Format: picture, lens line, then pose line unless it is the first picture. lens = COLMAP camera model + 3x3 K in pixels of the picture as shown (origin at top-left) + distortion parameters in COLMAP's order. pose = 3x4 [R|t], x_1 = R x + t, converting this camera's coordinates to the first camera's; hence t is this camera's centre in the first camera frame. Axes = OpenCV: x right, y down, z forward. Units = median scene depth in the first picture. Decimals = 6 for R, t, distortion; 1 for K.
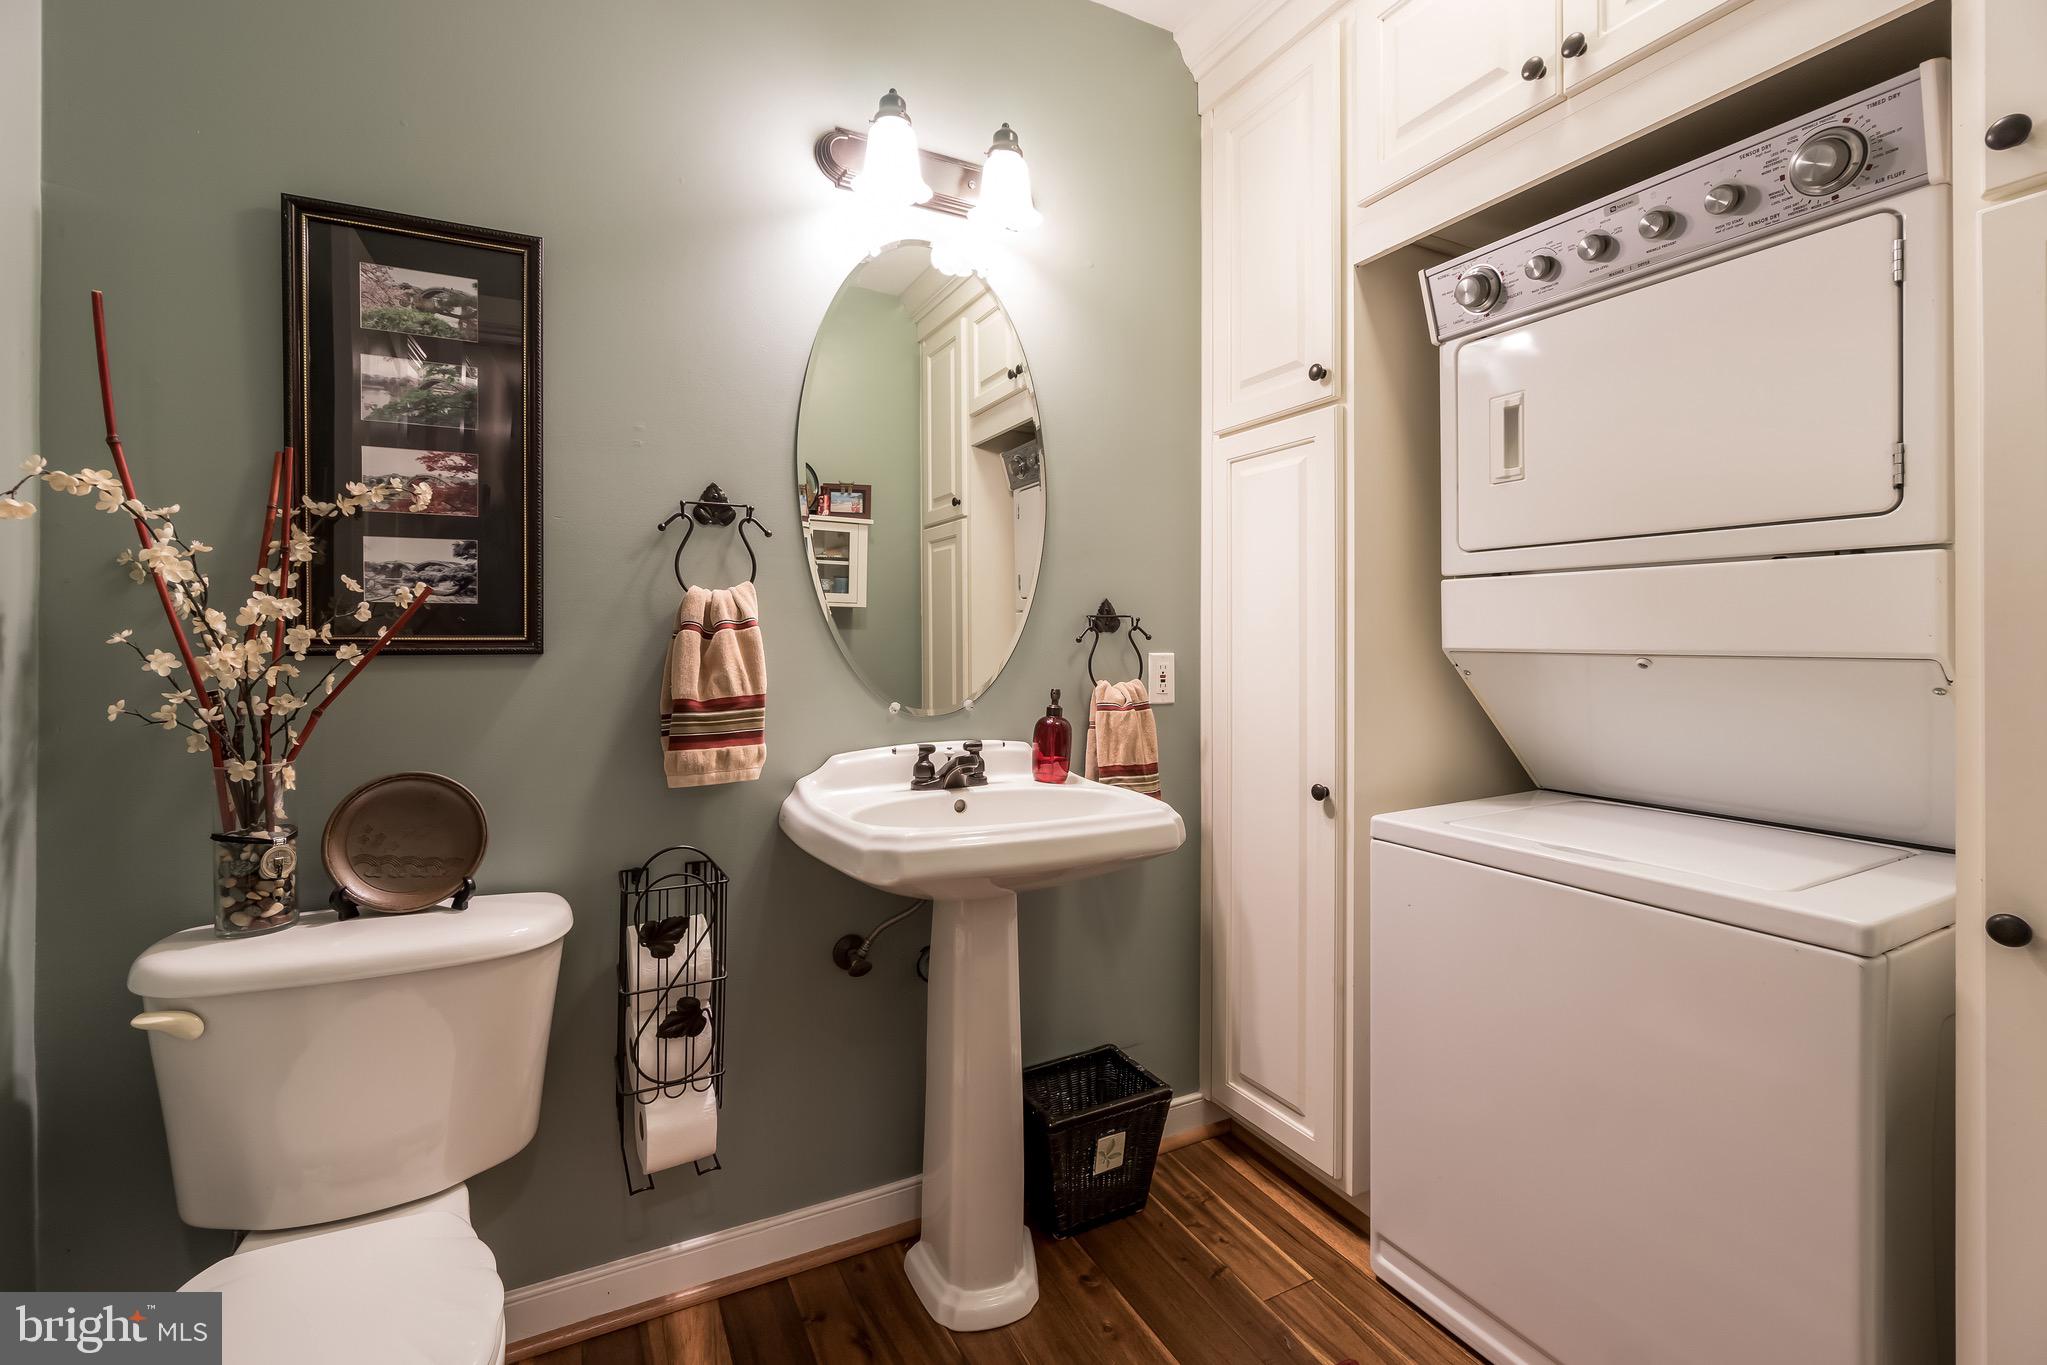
lens RADIAL K [[889.3, 0, 1025.5], [0, 889.3, 641.2], [0, 0, 1]] dist [-0.001159, 0.000421]
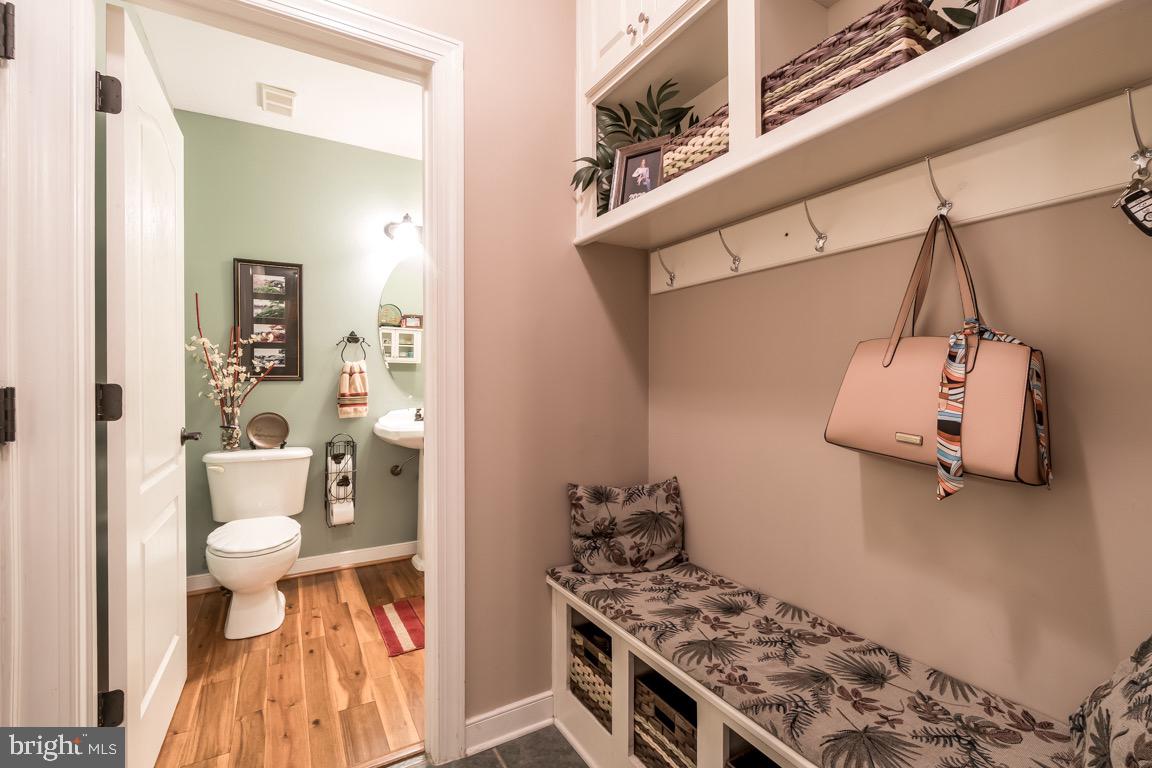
lens RADIAL K [[500.5, 0, 576.4], [0, 500.5, 381.4], [0, 0, 1]] dist [-0.001159, 0.000421]
pose [[0.998713, 0.001111, 0.050713, 0.464172], [-0.001640, 0.999945, 0.010381, -0.005493], [-0.050699, -0.010451, 0.998659, -1.095520]]
